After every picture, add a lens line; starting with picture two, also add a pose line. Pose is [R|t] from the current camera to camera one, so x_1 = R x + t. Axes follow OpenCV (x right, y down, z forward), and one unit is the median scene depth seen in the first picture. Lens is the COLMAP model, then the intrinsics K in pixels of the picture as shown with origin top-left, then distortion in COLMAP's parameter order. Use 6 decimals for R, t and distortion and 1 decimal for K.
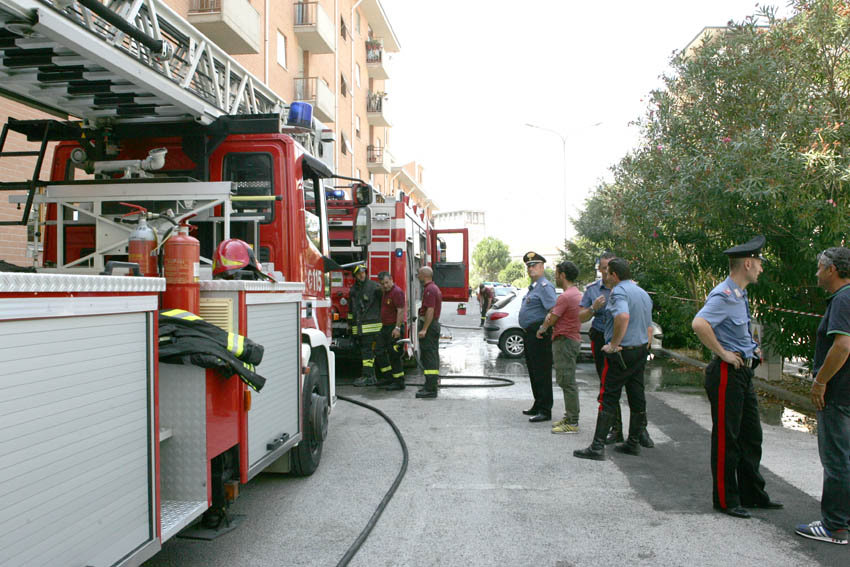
lens RADIAL K [[734.5, 0, 427.9], [0, 734.5, 306.0], [0, 0, 1]] dist [-0.127754, 0.108364]
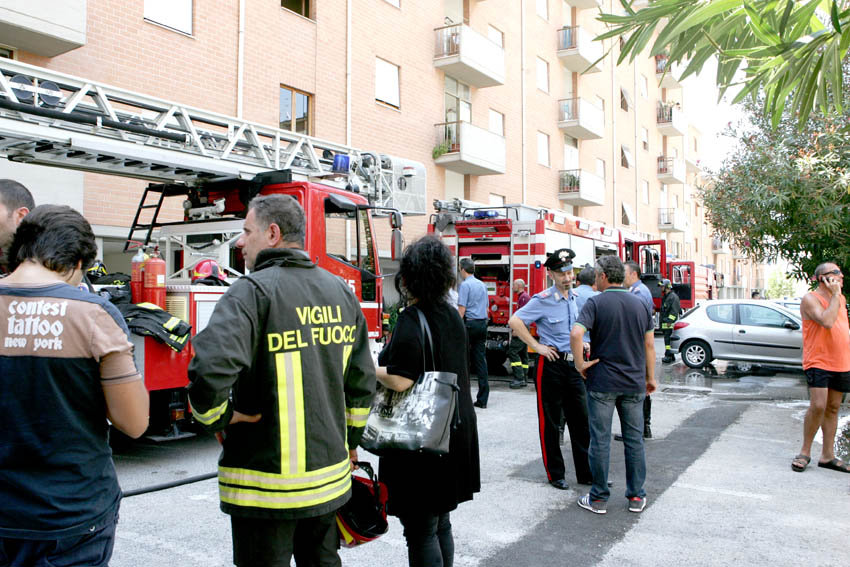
lens RADIAL K [[734.5, 0, 427.9], [0, 734.5, 306.0], [0, 0, 1]] dist [-0.127754, 0.108364]
pose [[0.892711, 0.010711, -0.450503, 0.236930], [-0.018273, 0.999756, -0.012440, 0.005152], [0.450259, 0.019337, 0.892688, -0.050017]]
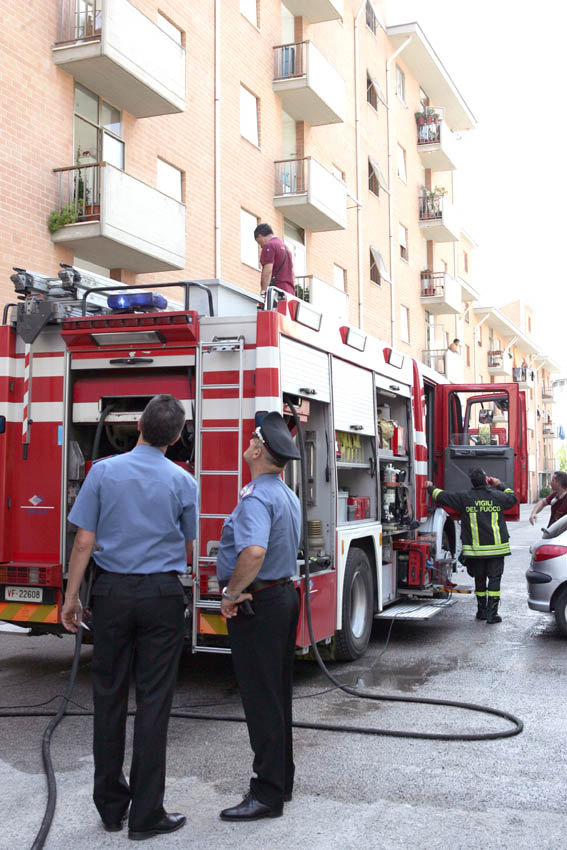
lens RADIAL K [[1028.7, 0, 283.5], [0, 1028.7, 425.0], [0, 0, 1]] dist [-0.083156, 0.048125]
pose [[0.964112, -0.018545, -0.264848, 0.107539], [-0.004608, 0.996238, -0.086534, -0.011395], [0.265457, 0.084649, 0.960399, 0.295796]]
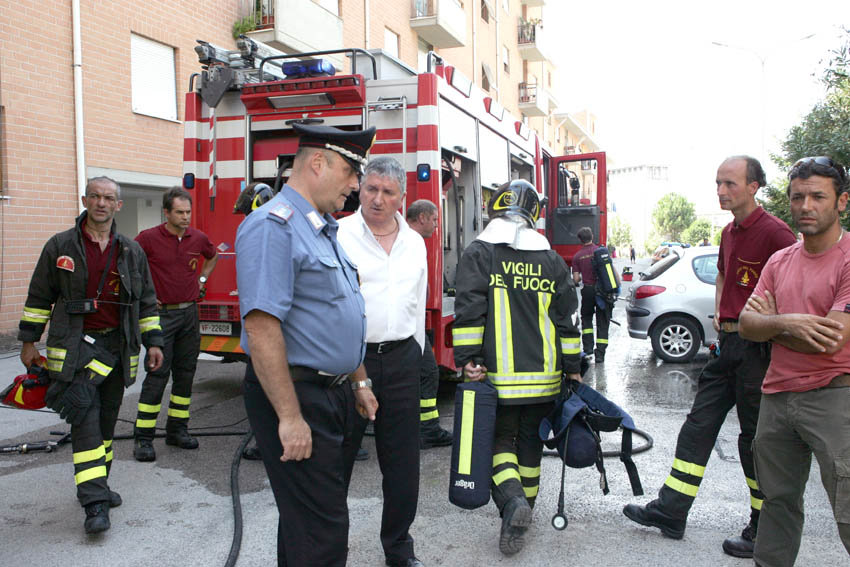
lens RADIAL K [[734.5, 0, 427.9], [0, 734.5, 306.0], [0, 0, 1]] dist [-0.127754, 0.108364]
pose [[0.970098, 0.012531, -0.242389, 0.065769], [0.000007, 0.998665, 0.051654, -0.005331], [0.242713, -0.050111, 0.968803, 0.383565]]
